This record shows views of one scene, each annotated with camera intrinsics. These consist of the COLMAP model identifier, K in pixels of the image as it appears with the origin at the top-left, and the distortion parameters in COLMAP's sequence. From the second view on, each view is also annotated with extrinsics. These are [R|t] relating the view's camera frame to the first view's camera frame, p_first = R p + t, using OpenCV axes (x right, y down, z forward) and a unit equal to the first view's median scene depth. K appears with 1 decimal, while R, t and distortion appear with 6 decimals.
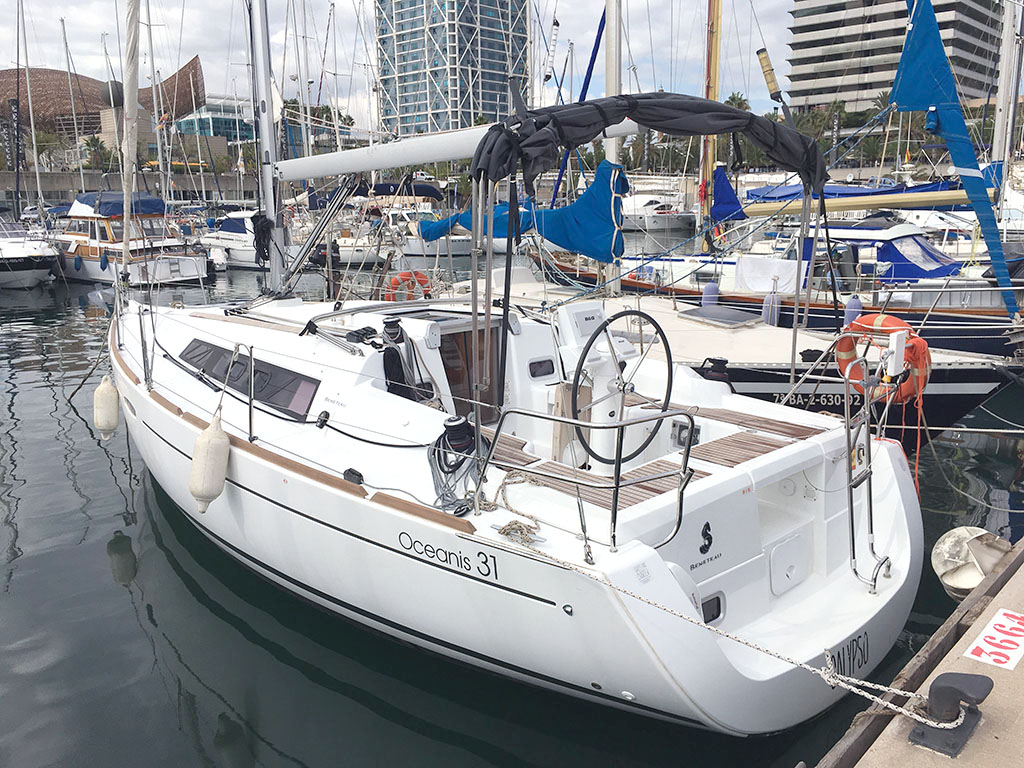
lens RADIAL K [[874.7, 0, 512.0], [0, 874.7, 384.0], [0, 0, 1]] dist [0.016172, -0.006735]
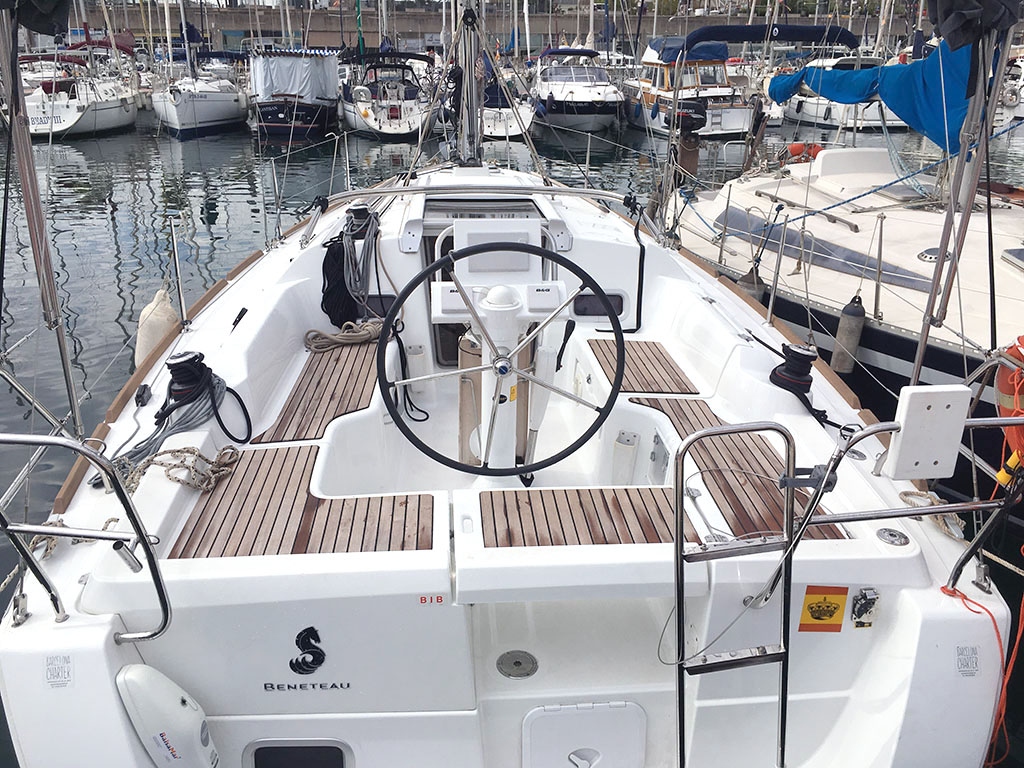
lens RADIAL K [[874.7, 0, 512.0], [0, 874.7, 384.0], [0, 0, 1]] dist [0.016172, -0.006735]
pose [[0.763964, 0.239584, -0.599131, 0.091590], [-0.140672, 0.968020, 0.207723, -0.020177], [0.629738, -0.074412, 0.773235, 0.092349]]
